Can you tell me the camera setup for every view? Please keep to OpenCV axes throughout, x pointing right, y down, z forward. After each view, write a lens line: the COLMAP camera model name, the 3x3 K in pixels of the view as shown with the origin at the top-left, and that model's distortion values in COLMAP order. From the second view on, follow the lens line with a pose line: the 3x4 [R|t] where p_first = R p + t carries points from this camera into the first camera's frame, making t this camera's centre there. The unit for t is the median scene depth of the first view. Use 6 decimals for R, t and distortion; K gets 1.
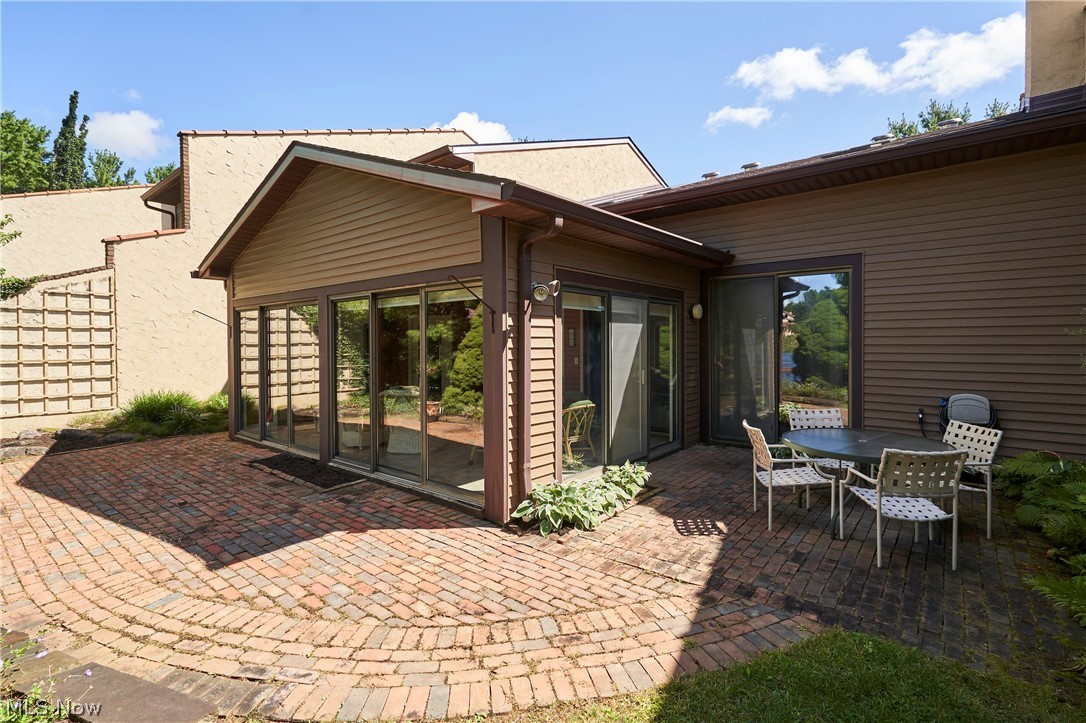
lens RADIAL K [[504.2, 0, 543.9], [0, 504.2, 363.9], [0, 0, 1]] dist [0.000762, 0.000415]
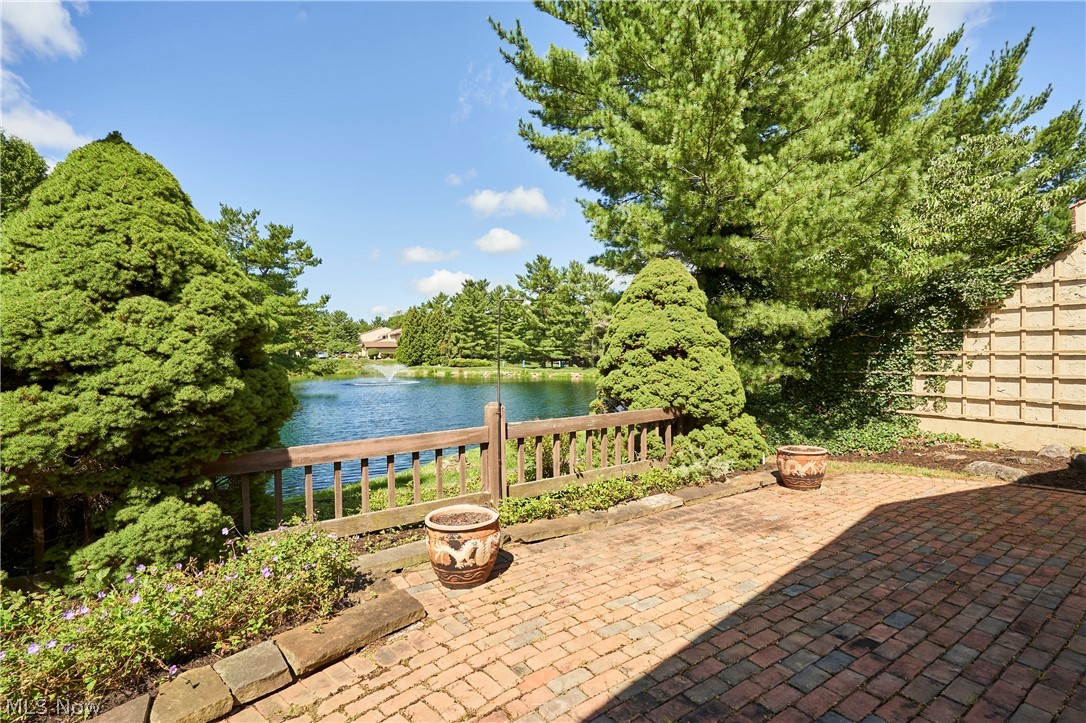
lens RADIAL K [[504.2, 0, 543.9], [0, 504.2, 363.9], [0, 0, 1]] dist [0.000762, 0.000415]
pose [[-0.292777, 0.024352, -0.955871, -0.226620], [-0.018947, 0.999332, 0.031262, 0.006837], [0.955993, 0.027264, -0.292120, 1.060078]]
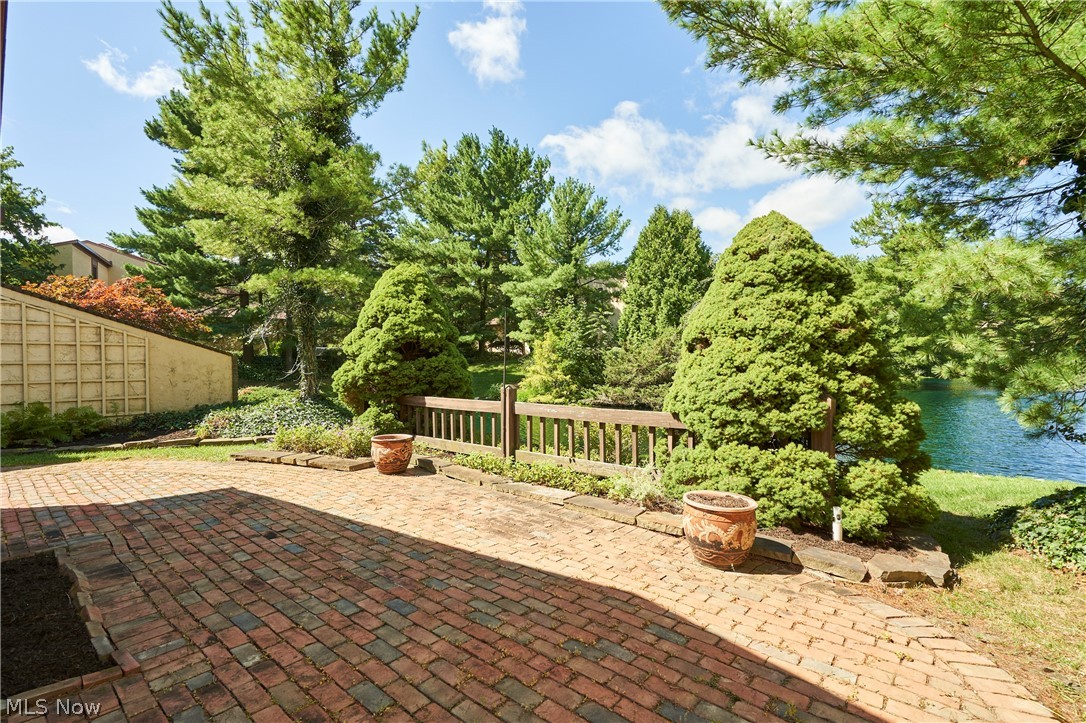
lens RADIAL K [[504.2, 0, 543.9], [0, 504.2, 363.9], [0, 0, 1]] dist [0.000762, 0.000415]
pose [[-0.999669, 0.008154, 0.024384, -1.433636], [0.009365, 0.998707, 0.049968, -0.010047], [-0.023945, 0.050180, -0.998453, 2.164259]]
